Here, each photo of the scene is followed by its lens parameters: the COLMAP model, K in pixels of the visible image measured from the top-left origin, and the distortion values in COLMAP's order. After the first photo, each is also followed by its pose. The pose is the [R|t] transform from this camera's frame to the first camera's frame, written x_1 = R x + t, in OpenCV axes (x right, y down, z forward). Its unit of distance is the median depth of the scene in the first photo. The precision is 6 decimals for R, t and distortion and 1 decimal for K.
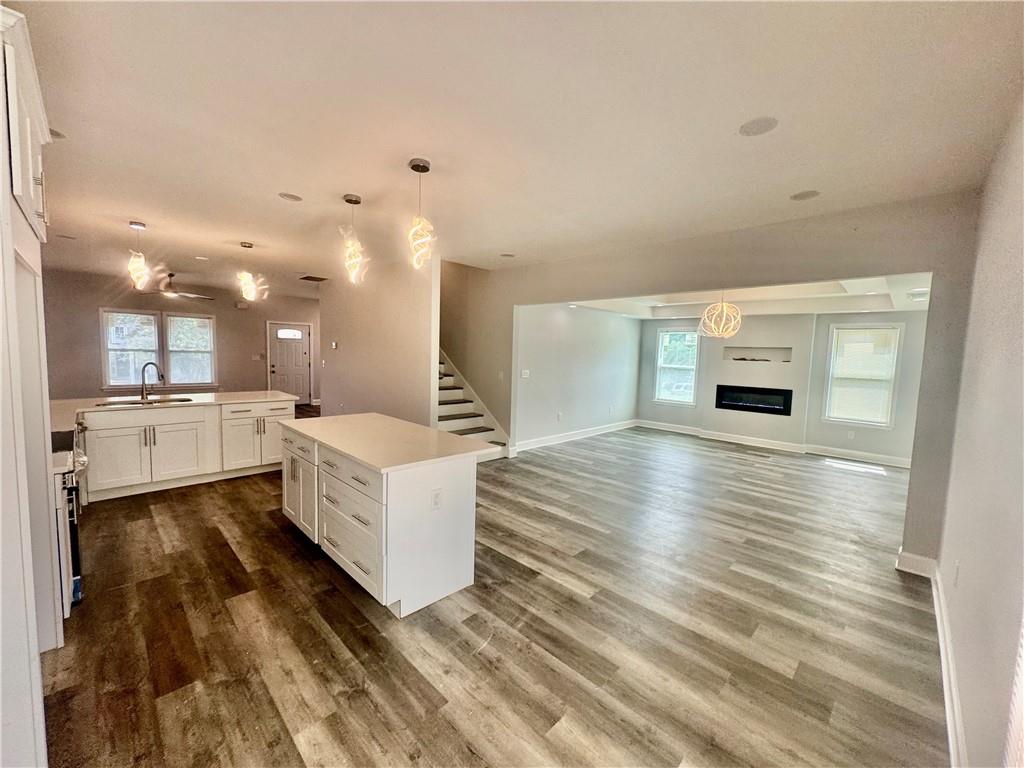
lens RADIAL K [[411.6, 0, 511.7], [0, 411.6, 385.0], [0, 0, 1]] dist [0.000128, 0.000068]
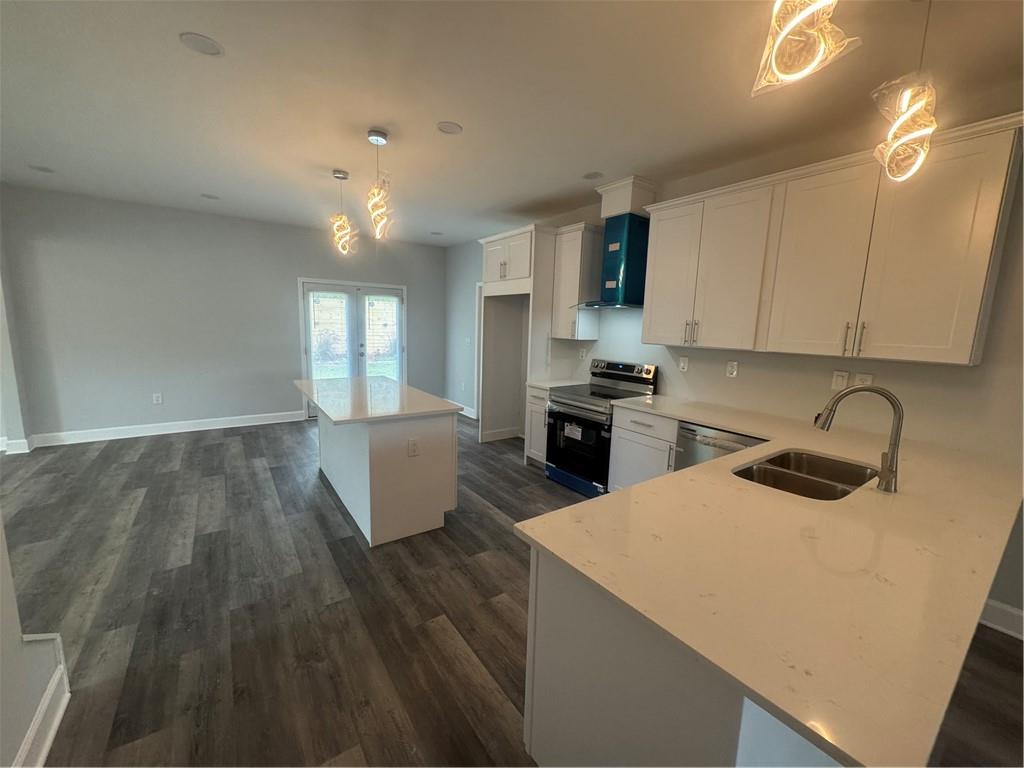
lens RADIAL K [[411.6, 0, 511.6], [0, 411.6, 384.4], [0, 0, 1]] dist [0.000128, 0.000068]
pose [[-0.981796, -0.087727, 0.168463, -0.629053], [-0.046754, 0.971278, 0.233310, -0.126744], [-0.184092, 0.221187, -0.957699, 1.393235]]
